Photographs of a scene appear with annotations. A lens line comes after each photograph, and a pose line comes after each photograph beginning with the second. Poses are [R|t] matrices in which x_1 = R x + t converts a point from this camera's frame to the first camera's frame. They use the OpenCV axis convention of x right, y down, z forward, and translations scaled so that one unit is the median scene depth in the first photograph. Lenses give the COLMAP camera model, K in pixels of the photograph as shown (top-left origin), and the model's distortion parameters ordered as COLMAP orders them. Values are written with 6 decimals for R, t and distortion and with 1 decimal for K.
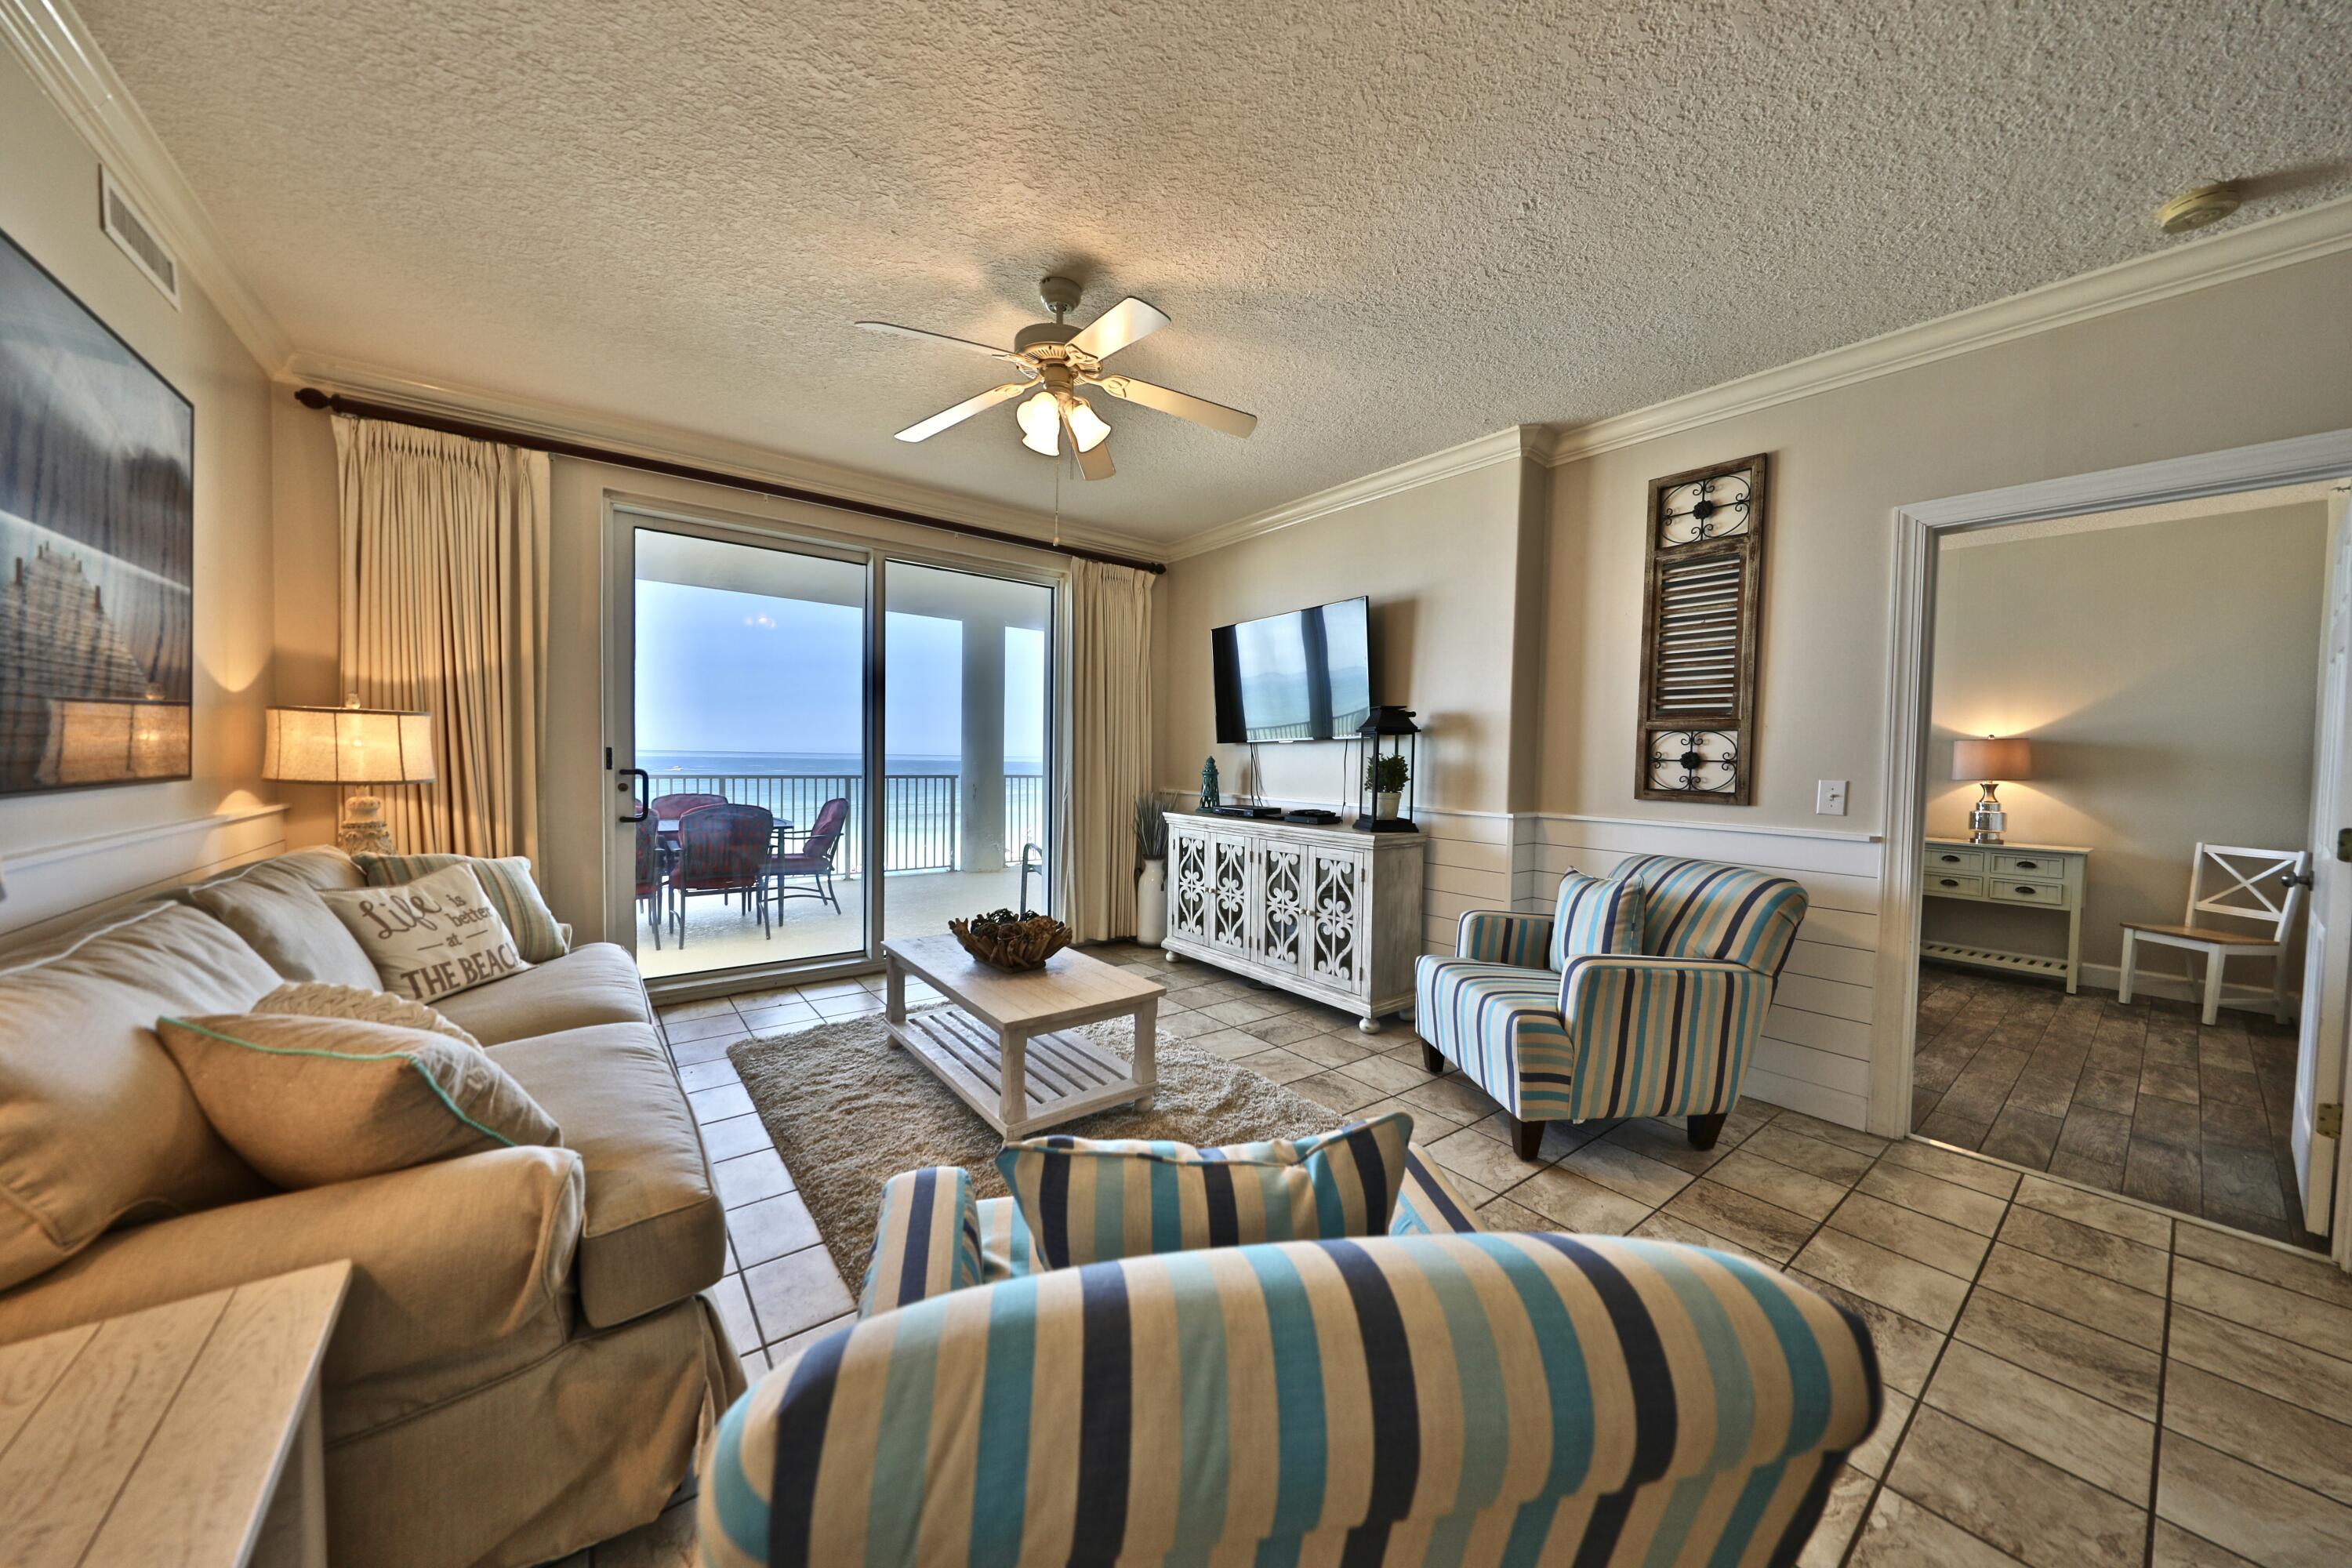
lens RADIAL K [[799.1, 0, 1167.8], [0, 799.1, 784.4], [0, 0, 1]] dist [0.002270, -0.002469]
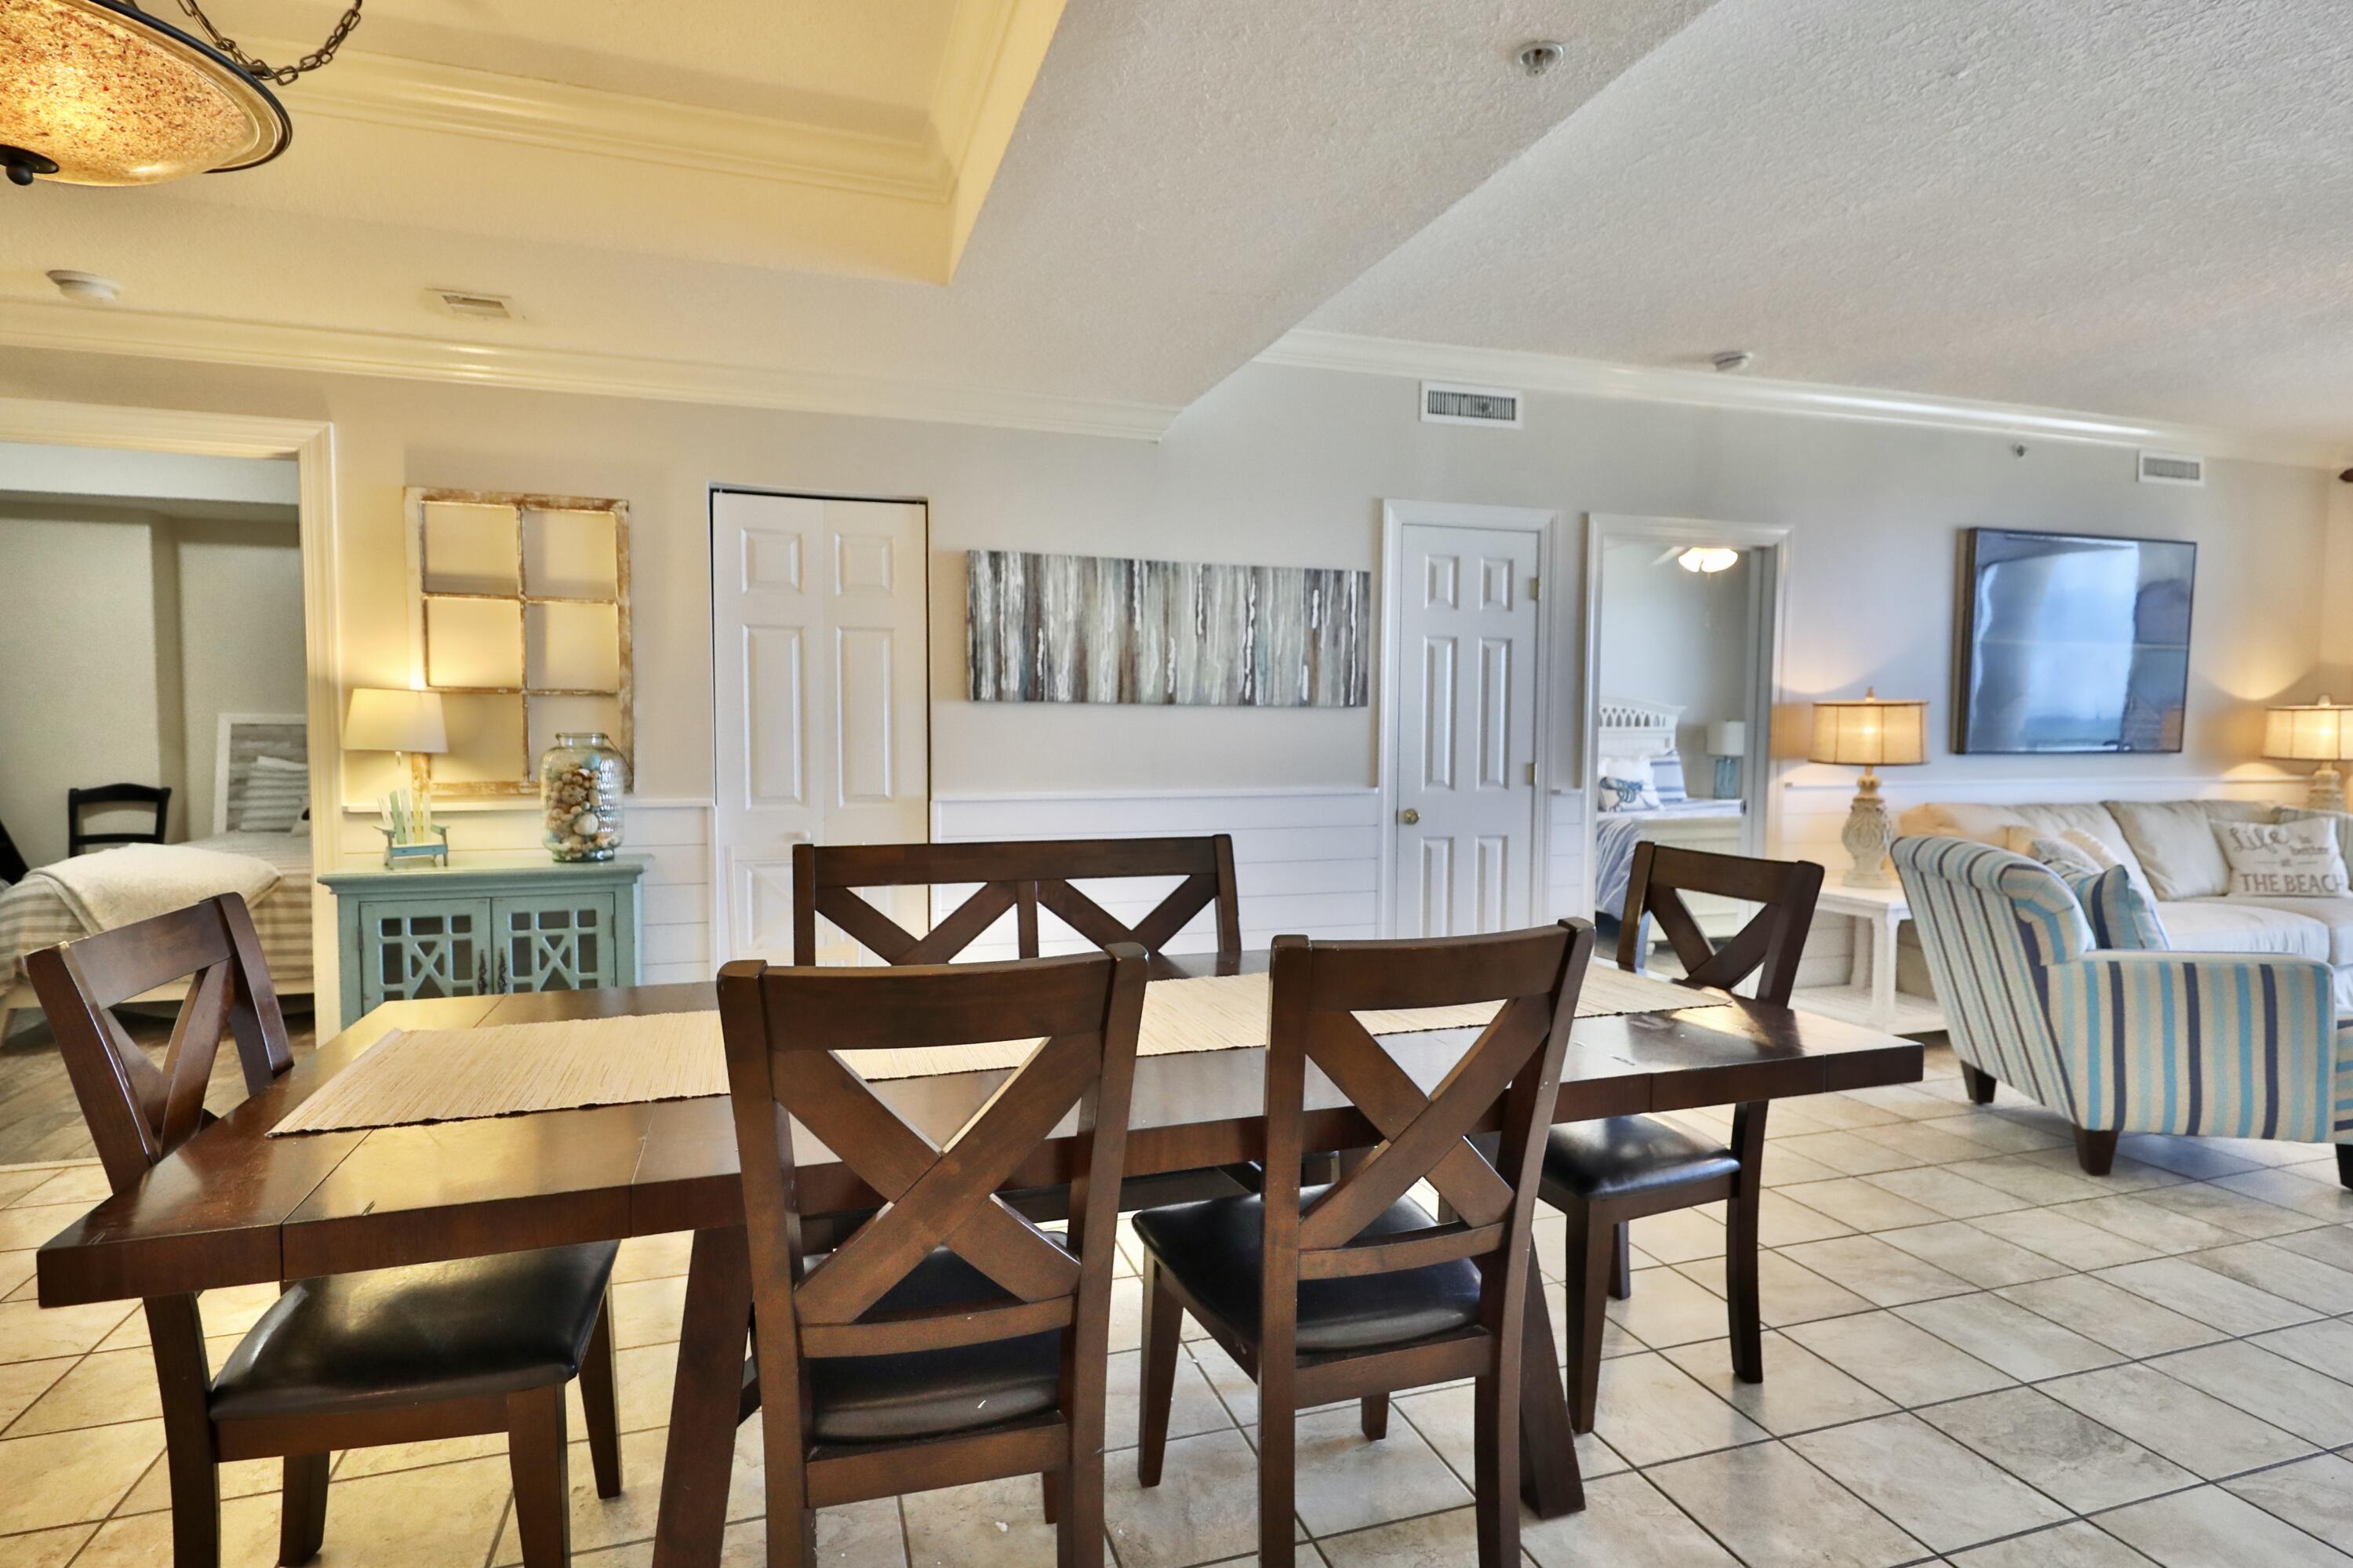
lens RADIAL K [[1093.6, 0, 1167.9], [0, 1093.6, 791.3], [0, 0, 1]] dist [0.001578, -0.004245]
pose [[-0.352961, 0.035597, -0.934961, 1.308990], [-0.043113, 0.997596, 0.054258, 0.031537], [0.934644, 0.059459, -0.350577, -0.184997]]
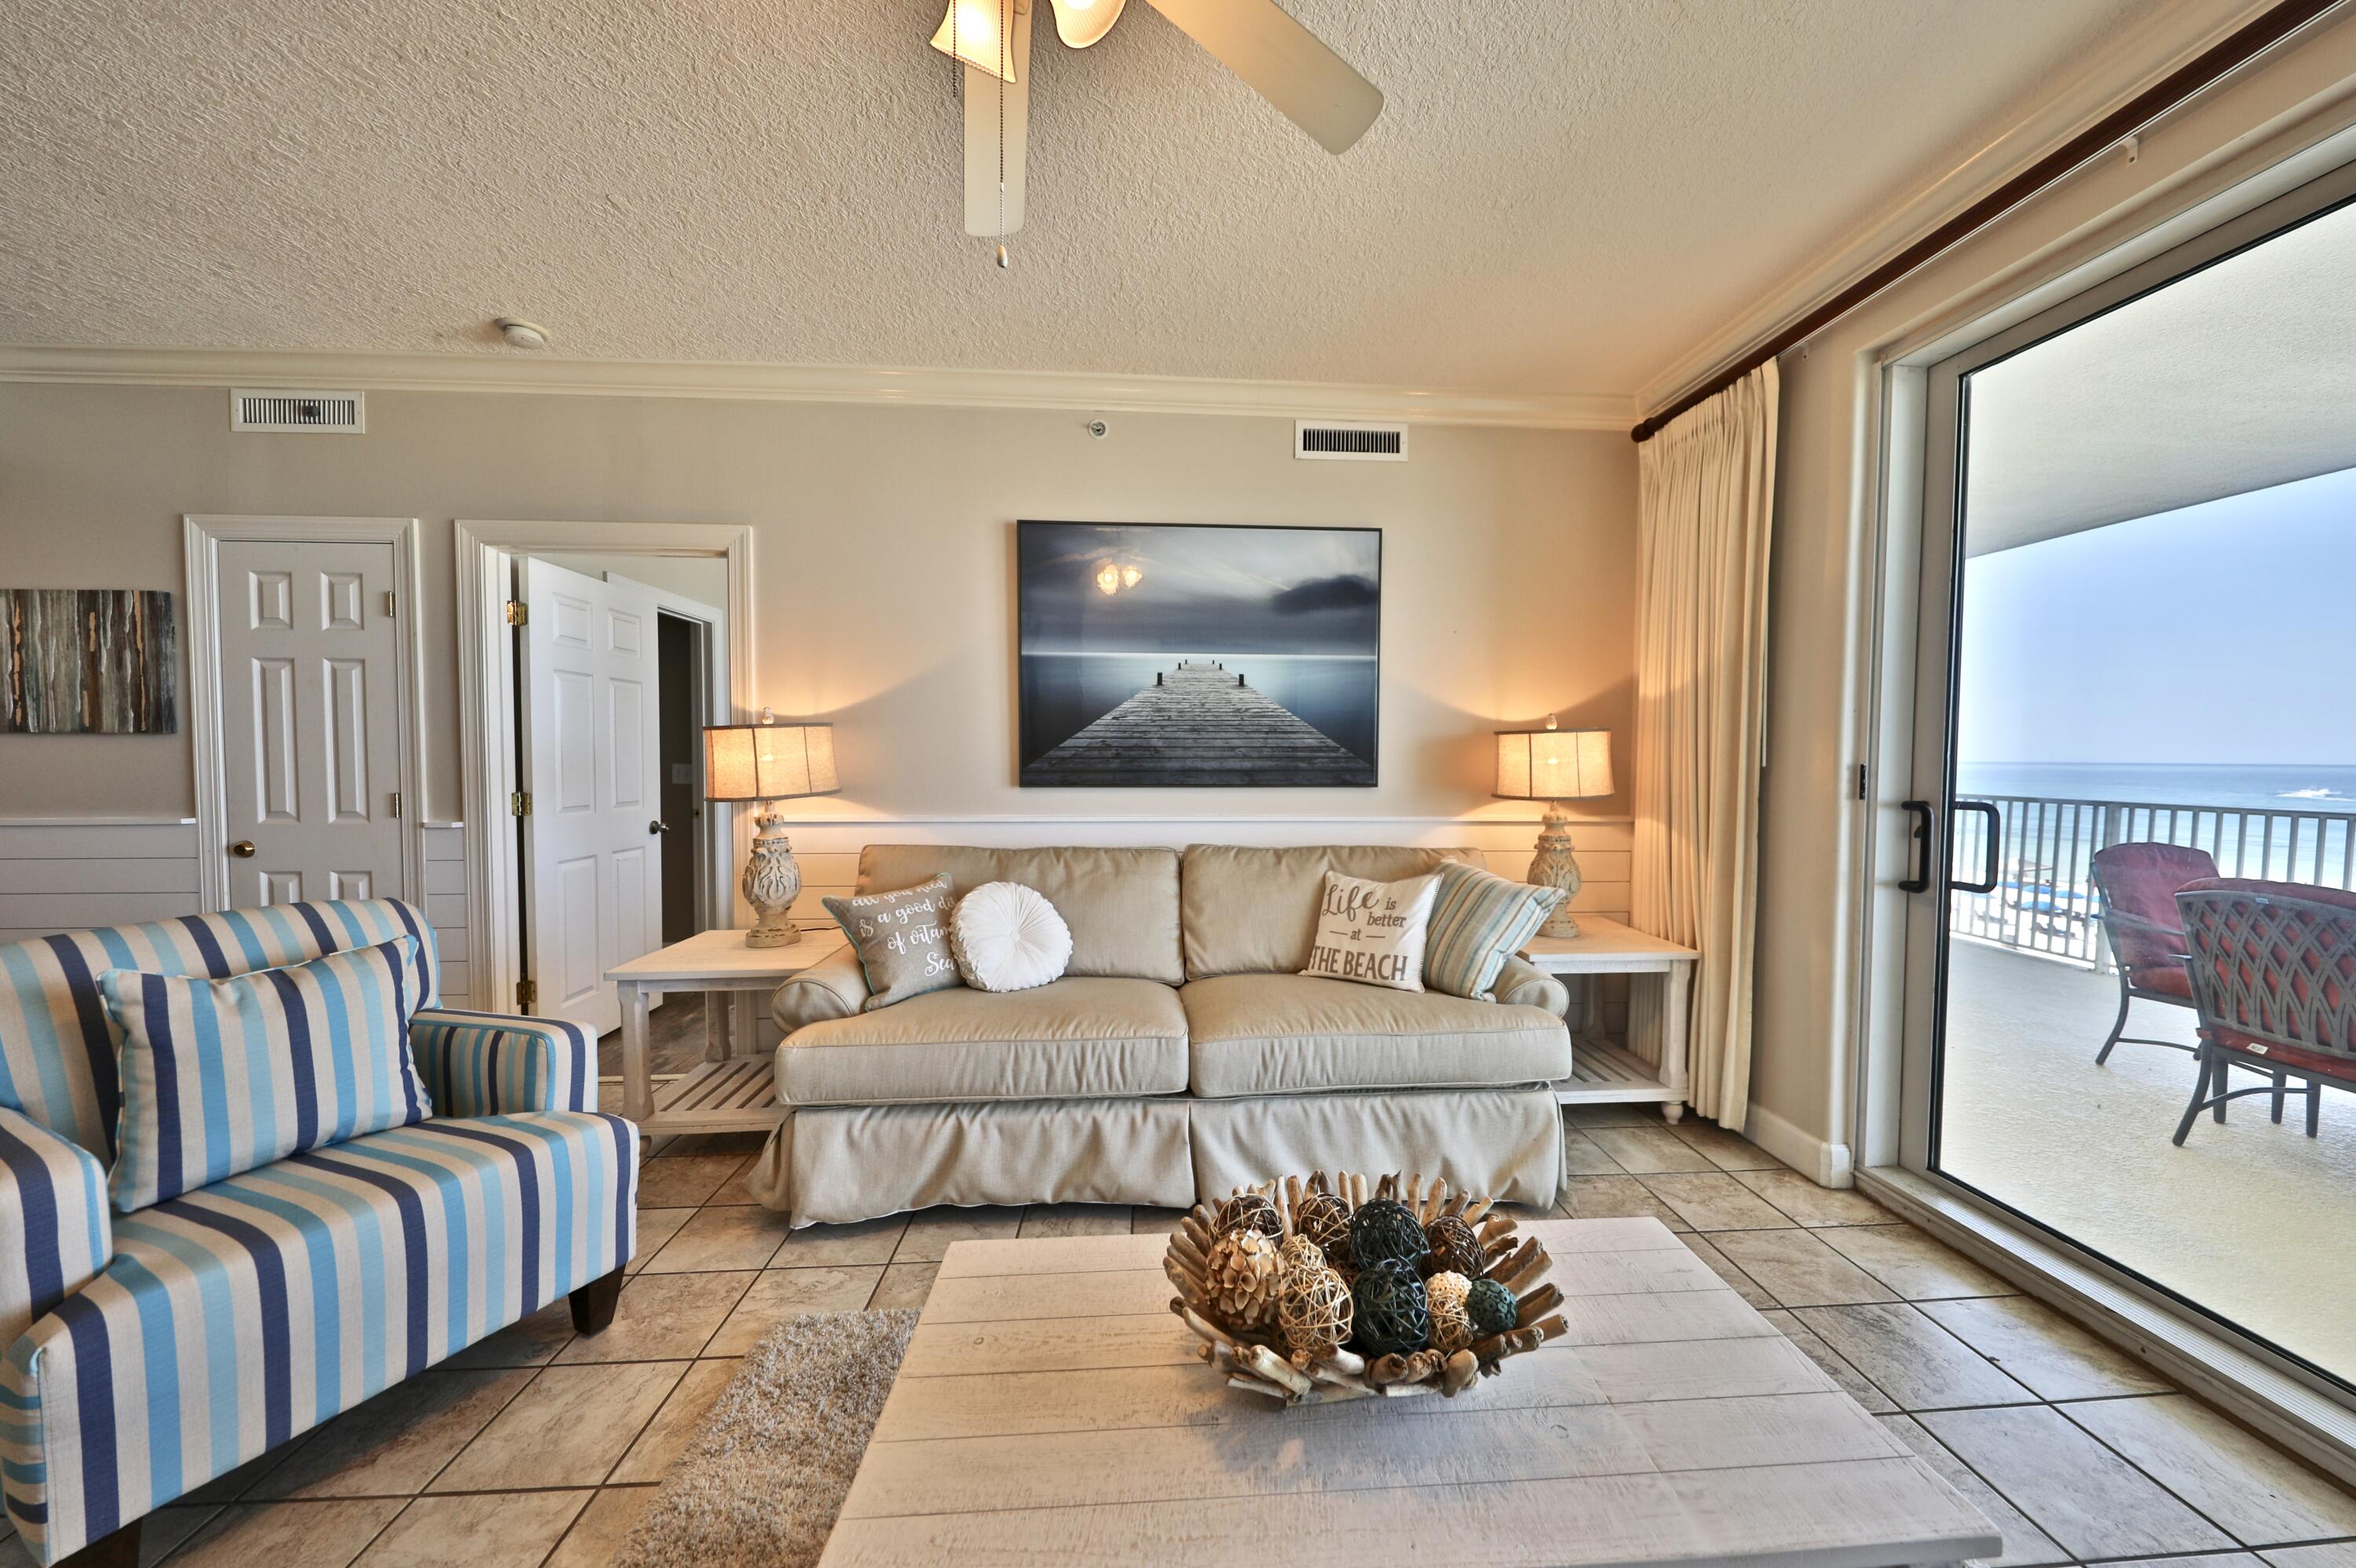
lens RADIAL K [[792.7, 0, 1188.6], [0, 792.7, 786.4], [0, 0, 1]] dist [0.000180, -0.001846]
pose [[-0.537640, 0.011681, -0.843094, 0.125616], [-0.043819, 0.998166, 0.041772, -0.036681], [0.842035, 0.059402, -0.536142, 1.040255]]
